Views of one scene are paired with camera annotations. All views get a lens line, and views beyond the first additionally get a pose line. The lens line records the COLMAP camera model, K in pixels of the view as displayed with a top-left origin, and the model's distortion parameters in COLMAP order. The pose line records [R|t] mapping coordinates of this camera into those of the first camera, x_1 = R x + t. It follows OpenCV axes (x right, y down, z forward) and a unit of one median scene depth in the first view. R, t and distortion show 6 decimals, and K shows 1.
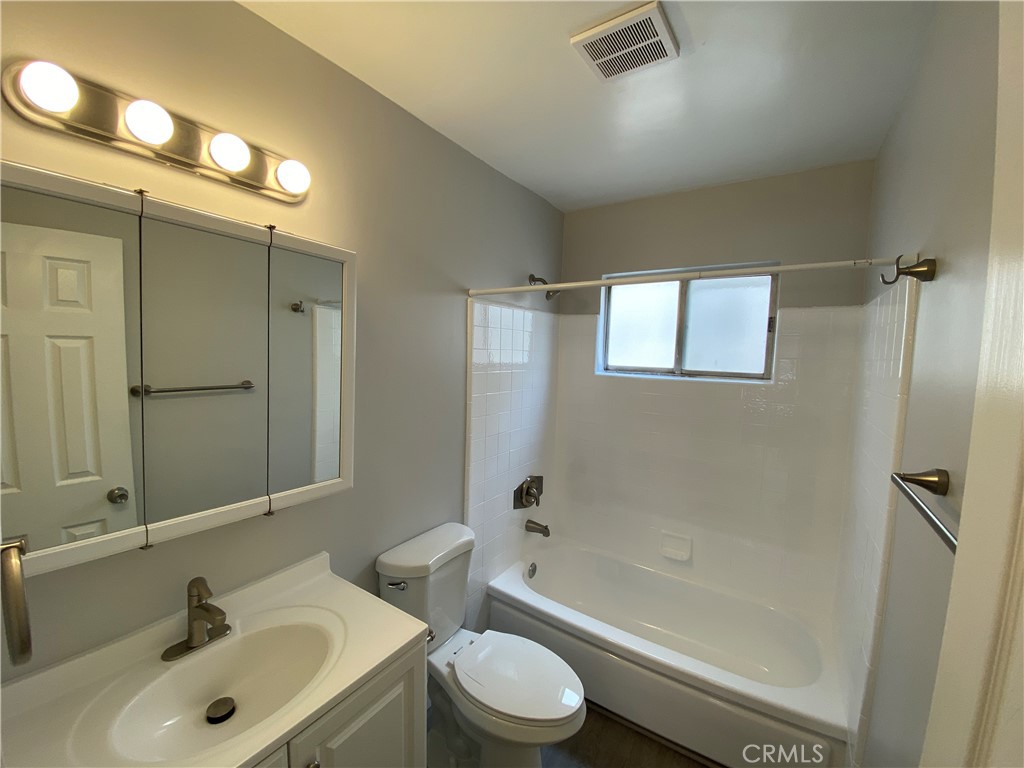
lens RADIAL K [[416.8, 0, 509.7], [0, 416.8, 384.9], [0, 0, 1]] dist [0.037341, -0.033019]
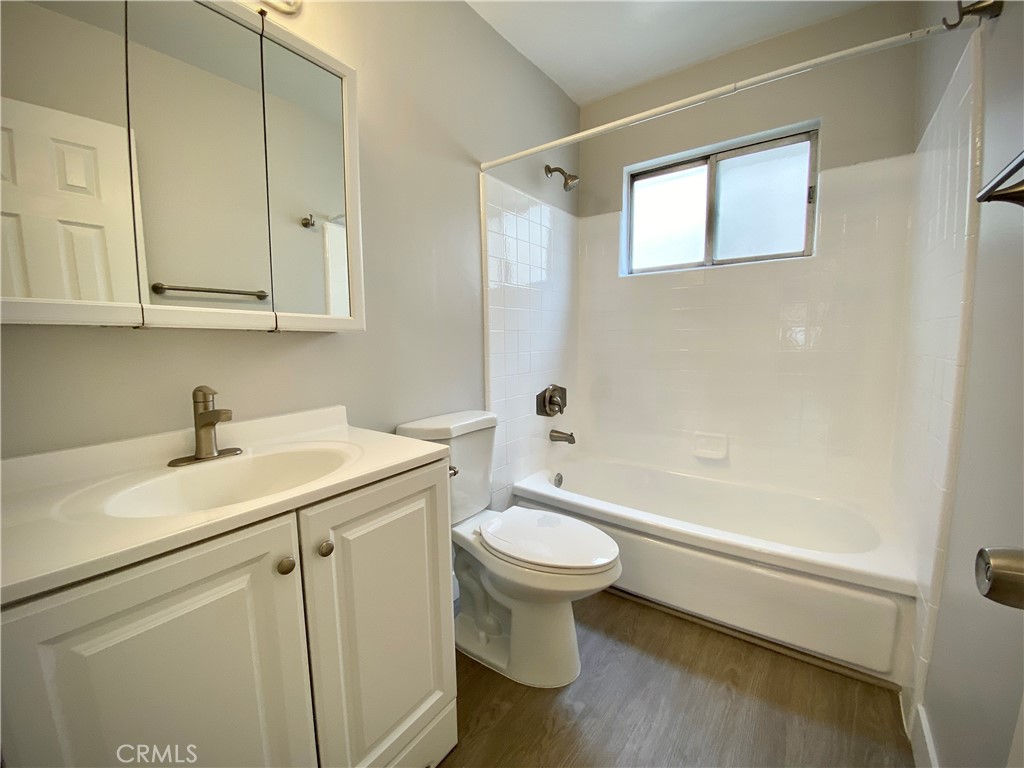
lens RADIAL K [[418.8, 0, 508.7], [0, 418.8, 382.5], [0, 0, 1]] dist [0.008510, -0.016276]
pose [[0.998219, -0.035049, -0.048279, -0.006439], [0.036610, 0.998822, 0.031837, 0.197403], [0.047106, -0.033547, 0.998326, 0.043219]]
